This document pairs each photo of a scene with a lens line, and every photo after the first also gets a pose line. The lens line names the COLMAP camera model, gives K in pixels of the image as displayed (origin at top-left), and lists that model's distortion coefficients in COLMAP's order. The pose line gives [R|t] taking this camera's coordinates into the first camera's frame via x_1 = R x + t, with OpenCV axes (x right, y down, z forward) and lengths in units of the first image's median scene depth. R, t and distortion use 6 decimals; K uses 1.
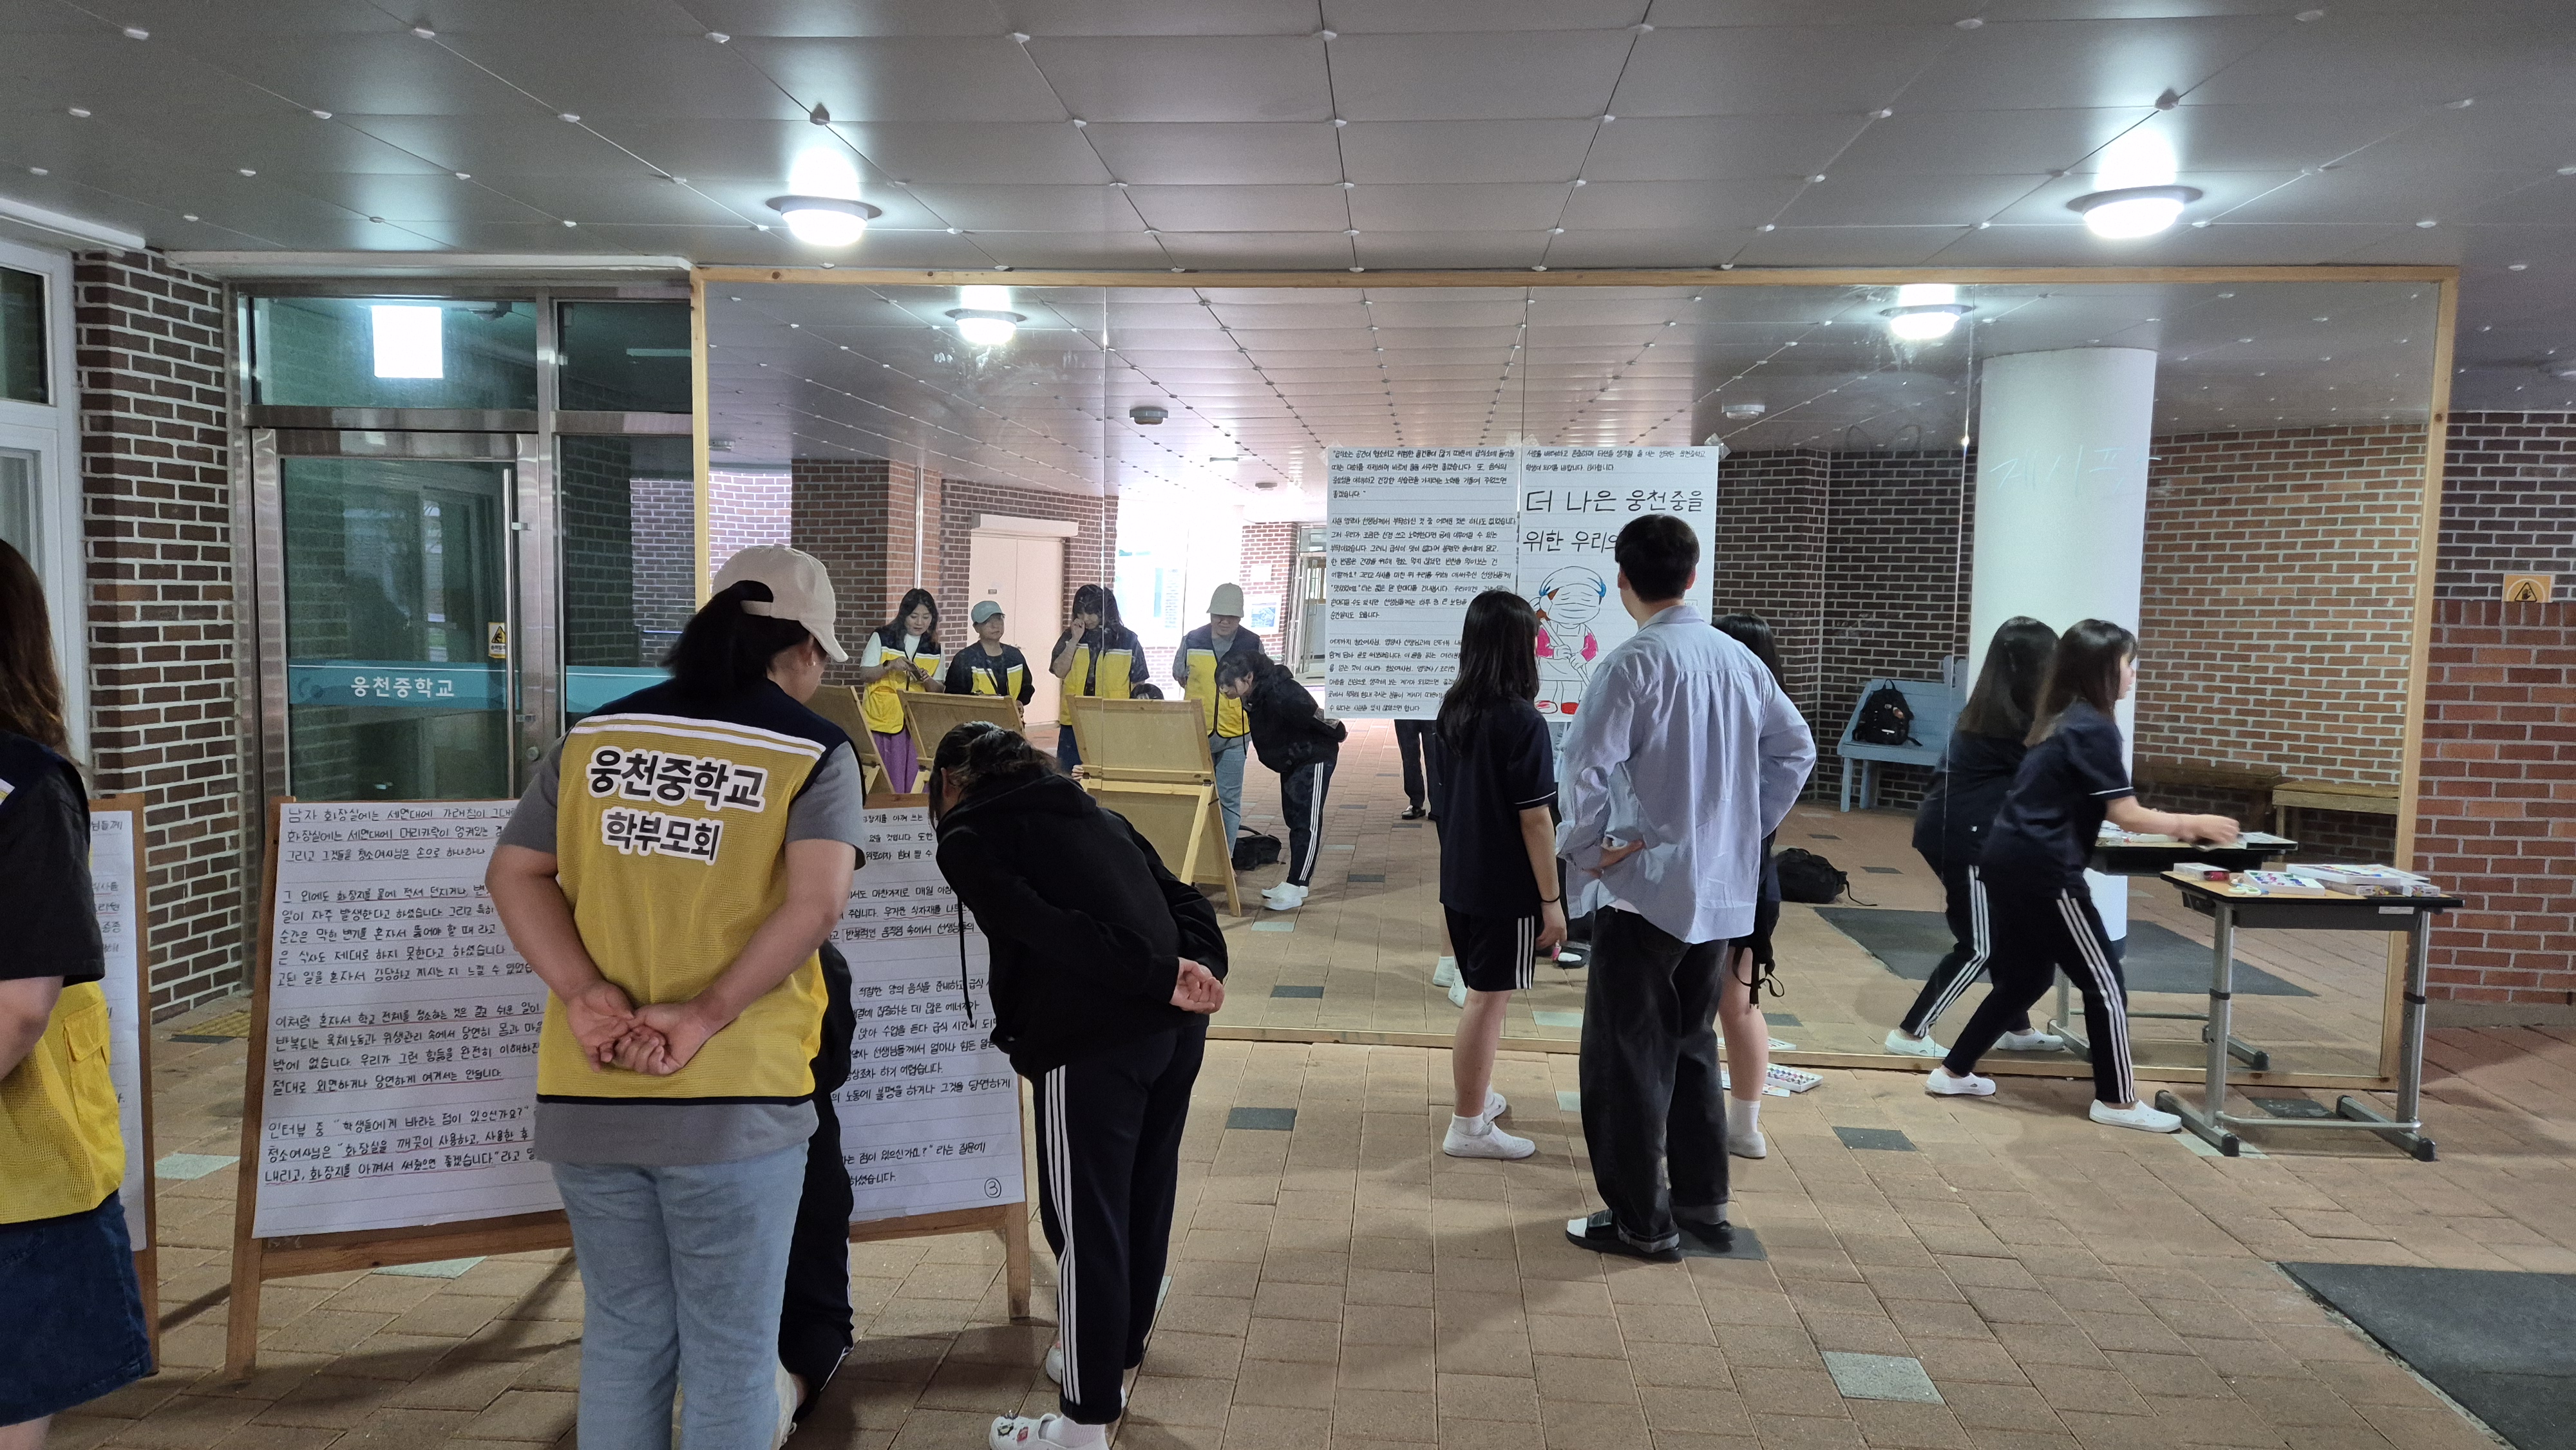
lens RADIAL K [[1711.1, 0, 1282.0], [0, 1711.1, 739.7], [0, 0, 1]] dist [0.097776, -0.081332]
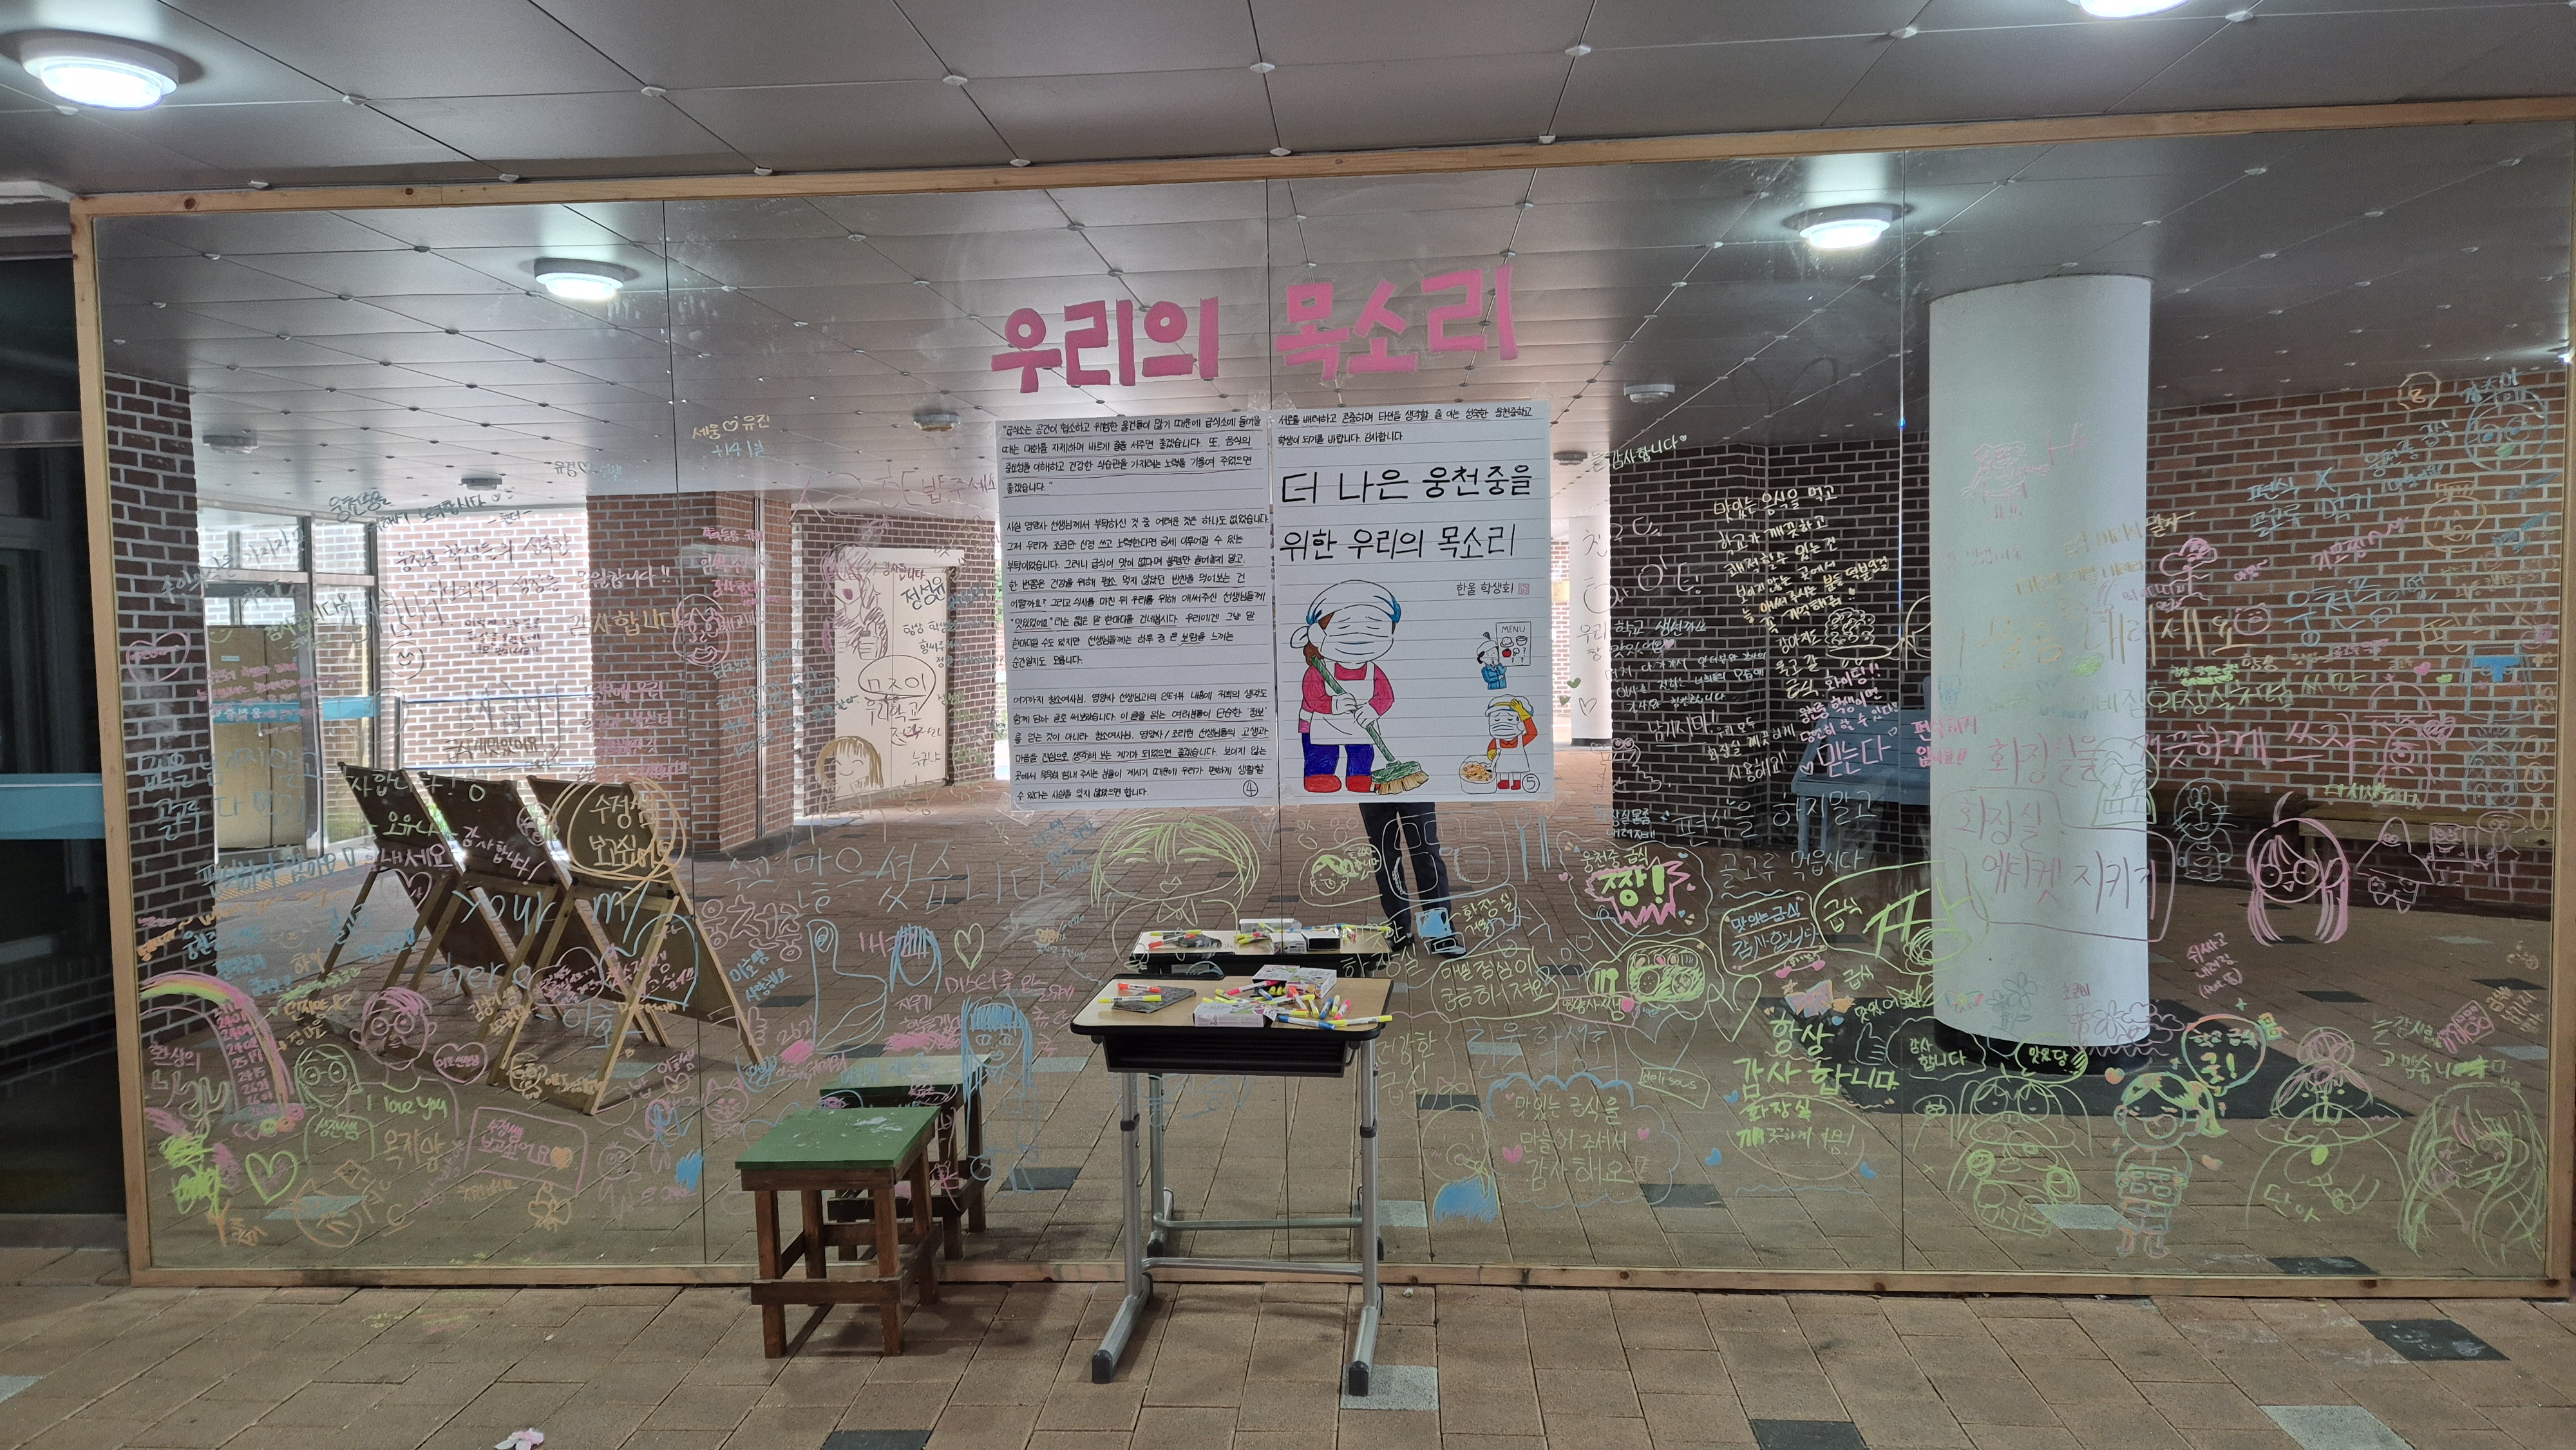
lens RADIAL K [[1743.0, 0, 1289.6], [0, 1743.0, 694.7], [0, 0, 1]] dist [0.165571, -0.207413]
pose [[0.998991, -0.038769, 0.022659, 0.124332], [0.039798, 0.998107, -0.046887, -0.022321], [-0.020799, 0.047742, 0.998643, 0.294111]]
